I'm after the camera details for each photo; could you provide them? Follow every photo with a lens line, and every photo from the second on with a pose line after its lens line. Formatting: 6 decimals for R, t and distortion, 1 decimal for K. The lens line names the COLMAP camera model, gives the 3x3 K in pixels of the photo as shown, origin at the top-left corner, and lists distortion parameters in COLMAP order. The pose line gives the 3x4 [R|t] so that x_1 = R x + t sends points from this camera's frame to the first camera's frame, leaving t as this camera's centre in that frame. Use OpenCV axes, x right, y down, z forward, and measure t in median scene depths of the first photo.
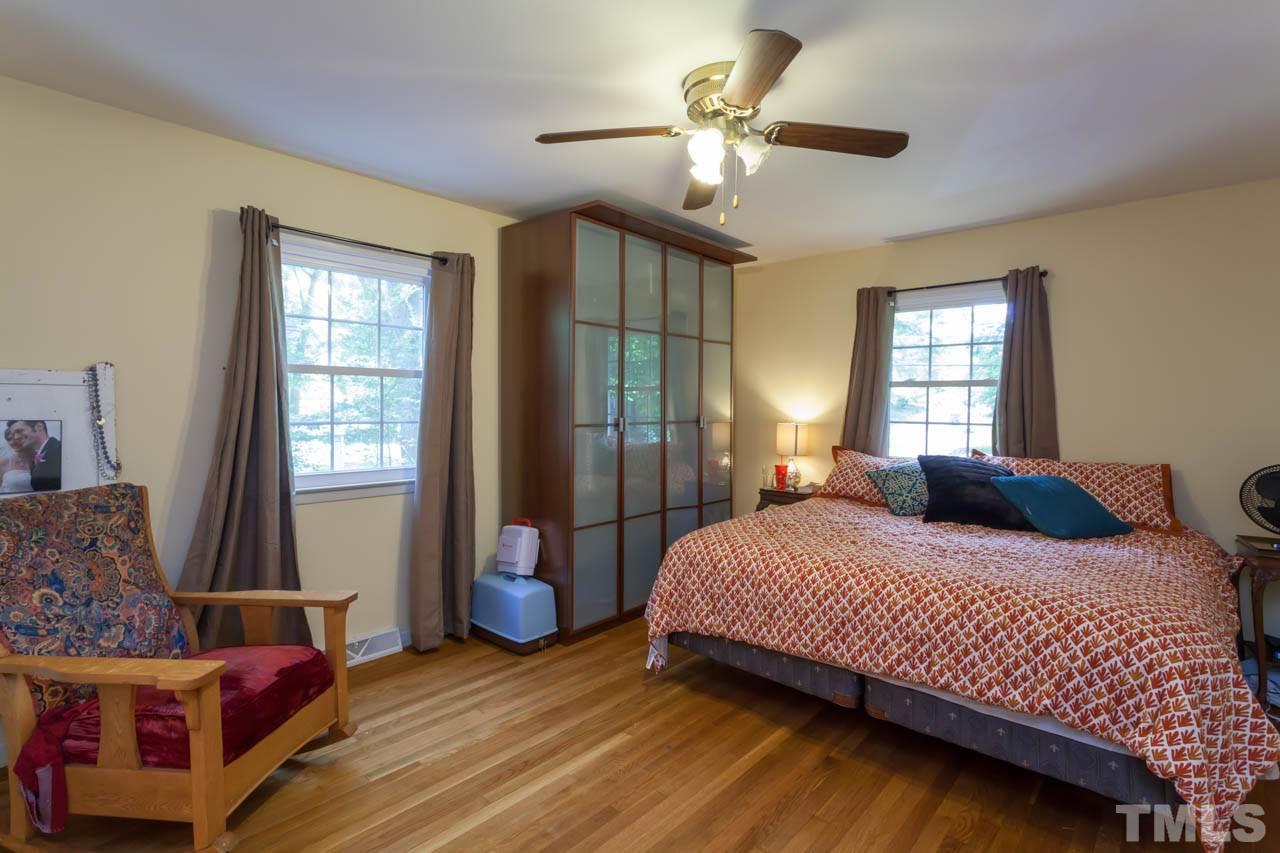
lens RADIAL K [[610.6, 0, 637.6], [0, 610.6, 408.2], [0, 0, 1]] dist [0.001324, 0.000320]
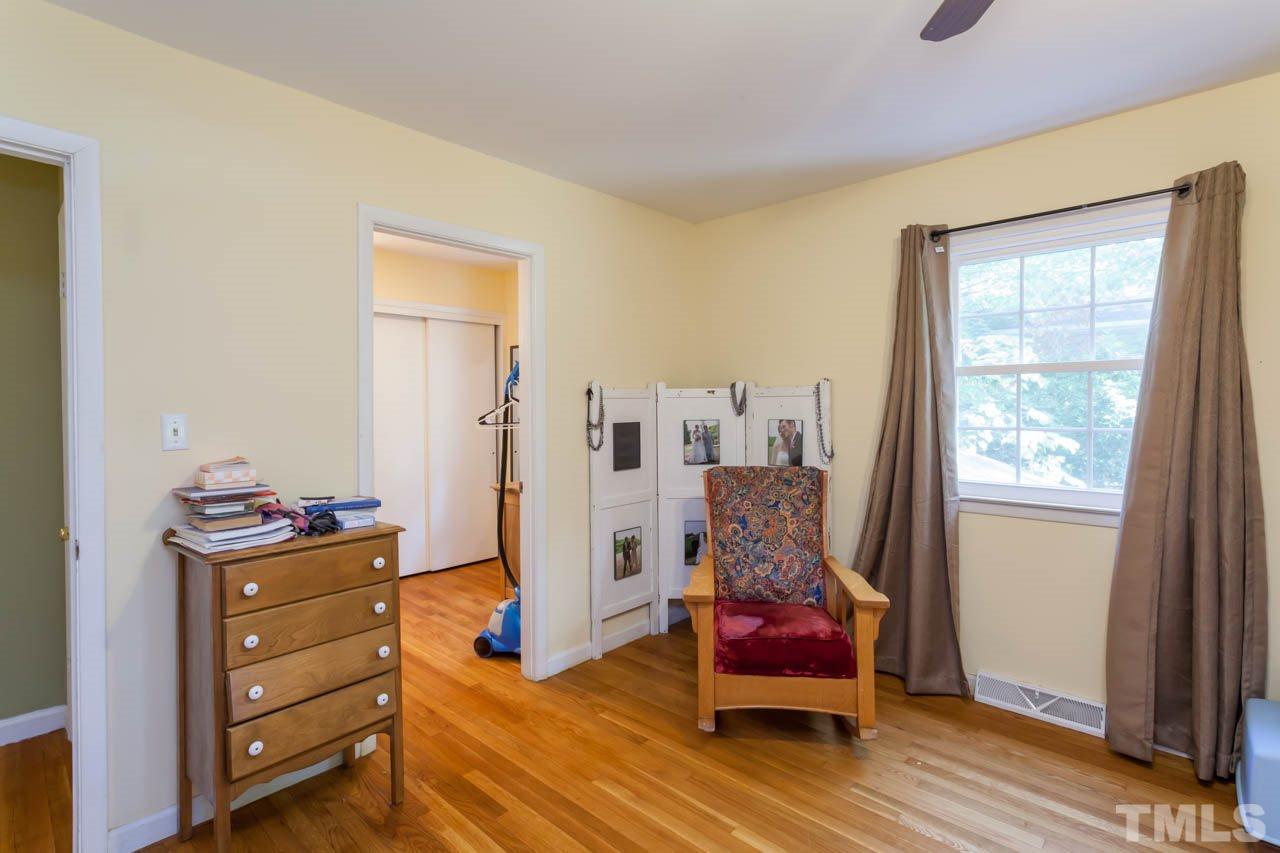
lens RADIAL K [[610.6, 0, 637.6], [0, 610.6, 408.2], [0, 0, 1]] dist [0.001324, 0.000320]
pose [[-0.014666, -0.002916, -0.999888, 0.535109], [-0.001493, 0.999995, -0.002895, -0.004074], [0.999891, 0.001451, -0.014670, 0.637923]]
